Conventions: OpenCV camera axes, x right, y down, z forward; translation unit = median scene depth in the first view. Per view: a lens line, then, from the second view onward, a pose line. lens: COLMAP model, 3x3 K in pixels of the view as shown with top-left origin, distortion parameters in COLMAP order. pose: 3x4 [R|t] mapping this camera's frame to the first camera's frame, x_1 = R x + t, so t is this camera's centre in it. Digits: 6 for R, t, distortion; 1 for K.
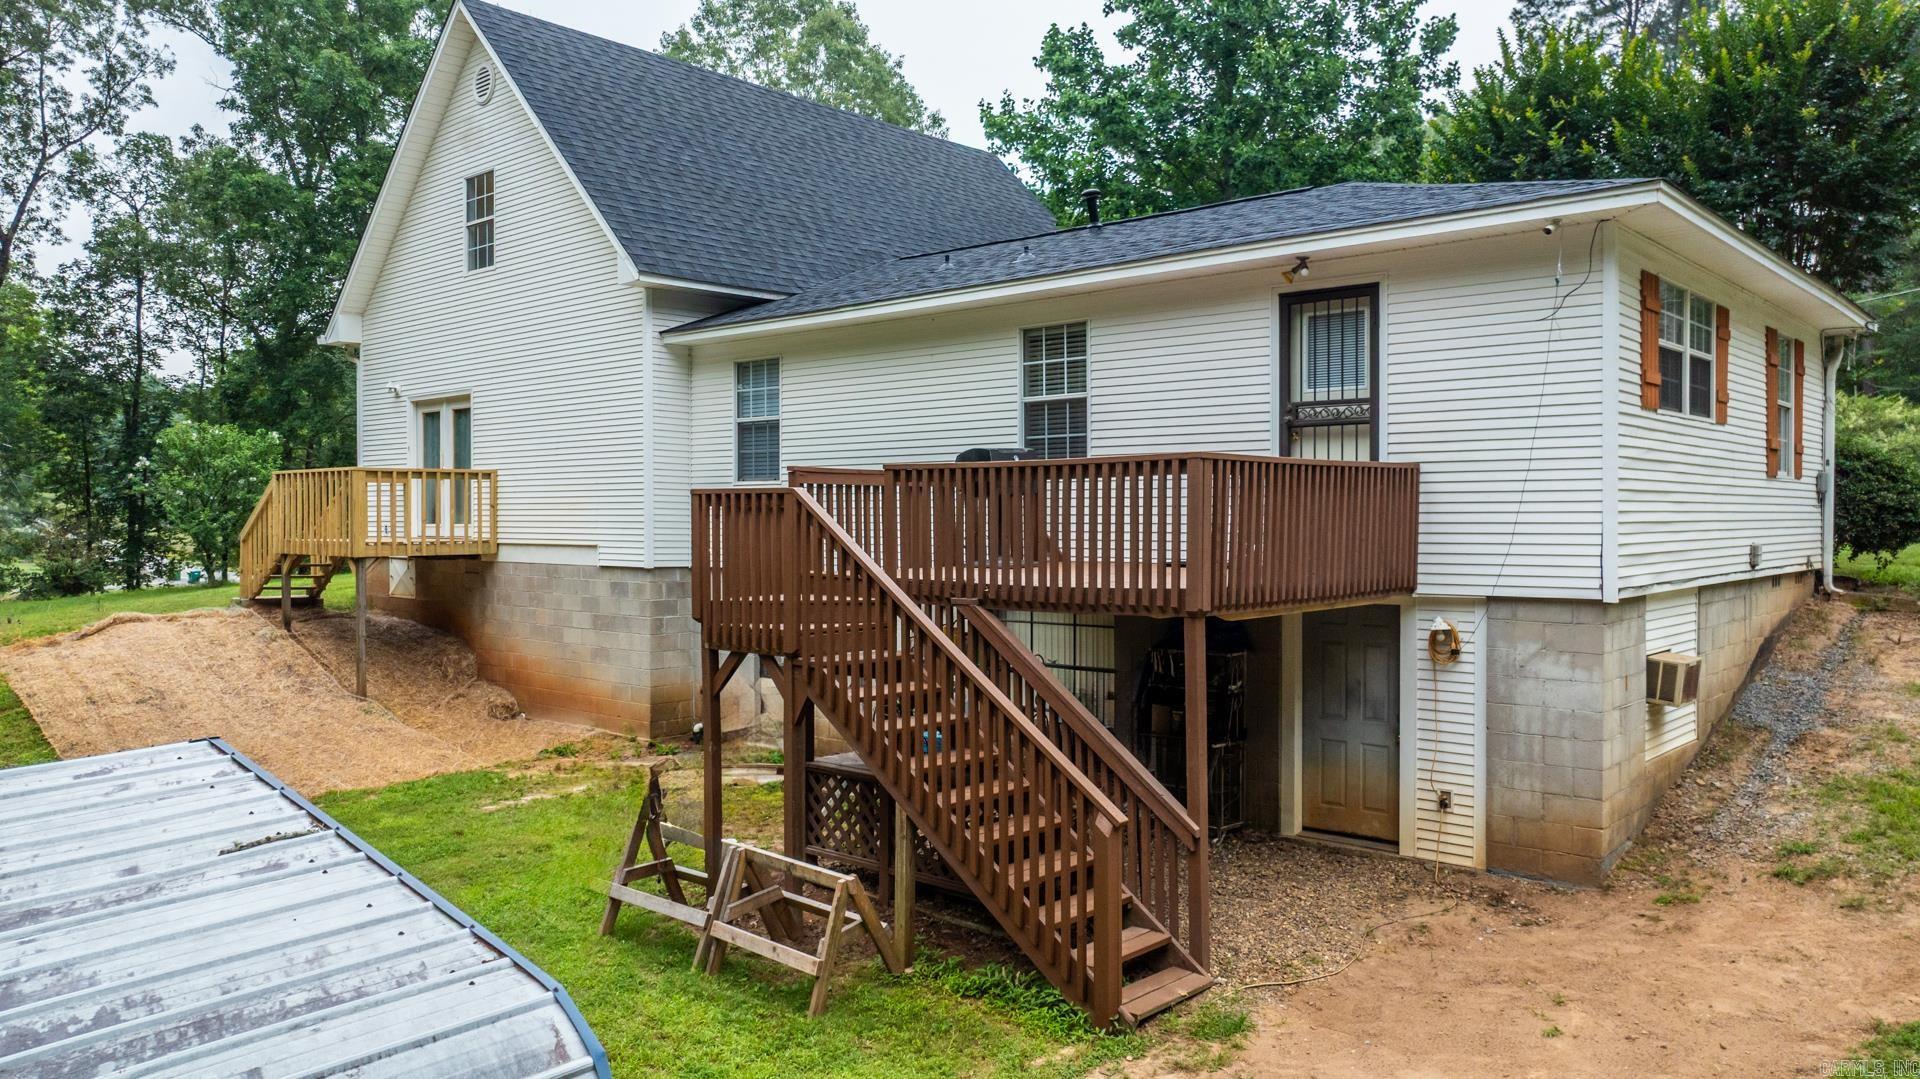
lens RADIAL K [[1364.4, 0, 956.7], [0, 1364.4, 533.6], [0, 0, 1]] dist [-0.008249, 0.002519]
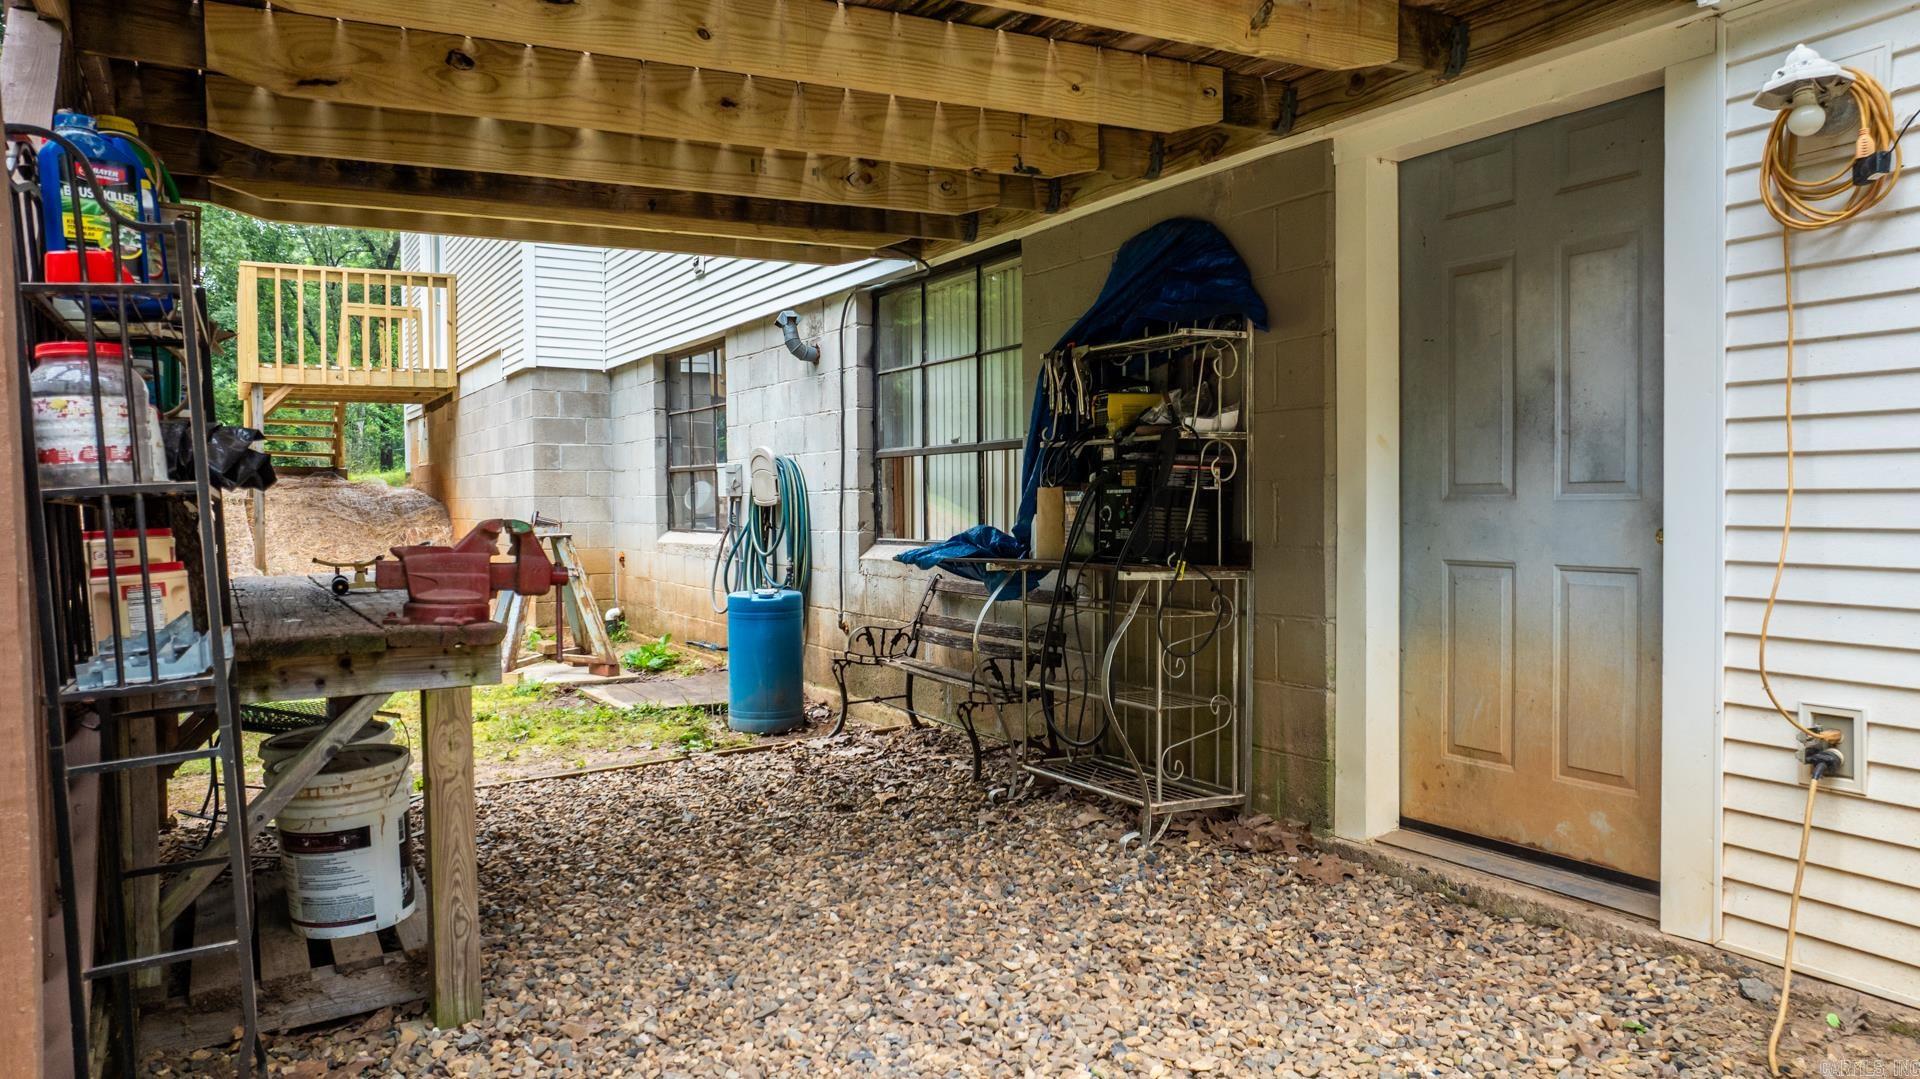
lens RADIAL K [[1364.4, 0, 956.7], [0, 1364.4, 533.6], [0, 0, 1]] dist [-0.008249, 0.002519]
pose [[0.944688, 0.000163, -0.327969, 0.260730], [0.004908, 0.999881, 0.014635, 0.136734], [0.327932, -0.015435, 0.944575, 0.634969]]
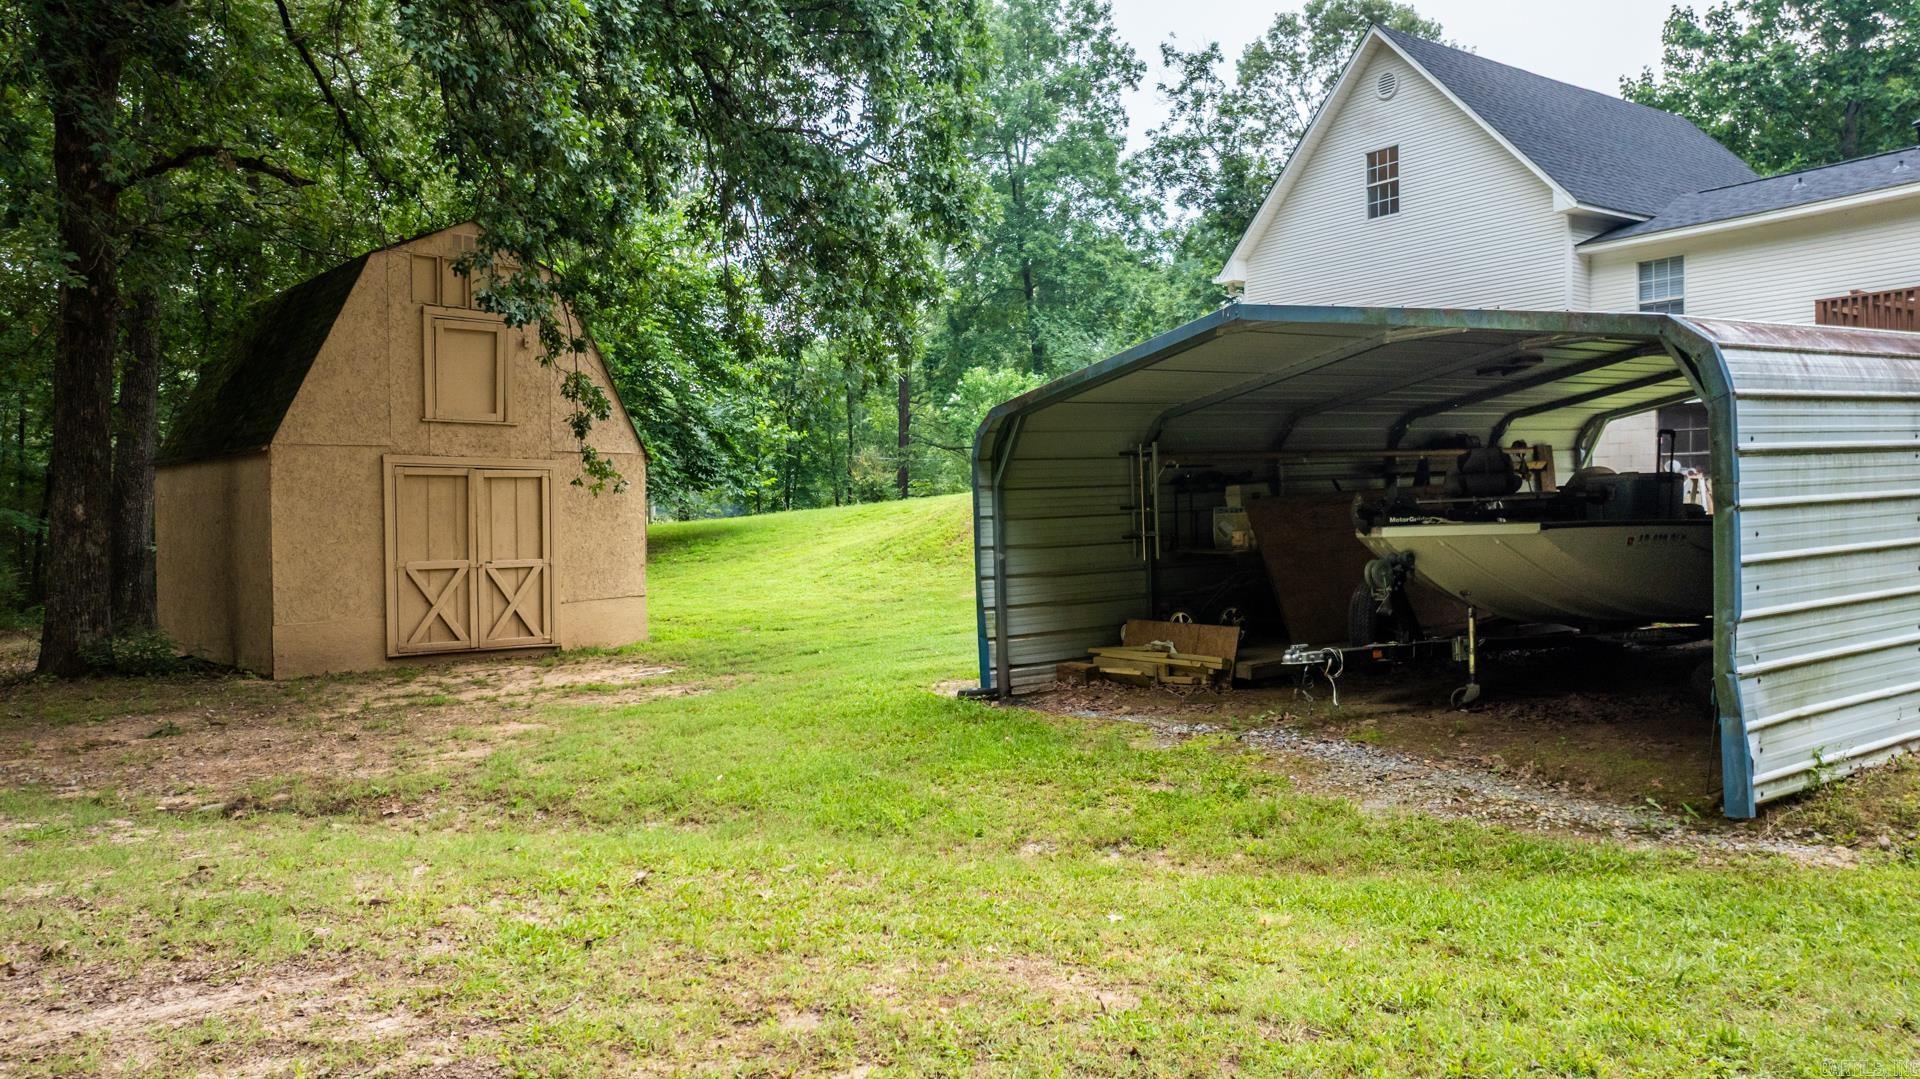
lens RADIAL K [[1364.4, 0, 956.7], [0, 1364.4, 533.6], [0, 0, 1]] dist [-0.008249, 0.002519]
pose [[0.970139, -0.003611, -0.242521, -0.777369], [0.002439, 0.999984, -0.005132, 0.250864], [0.242536, 0.004387, 0.970132, -0.849774]]
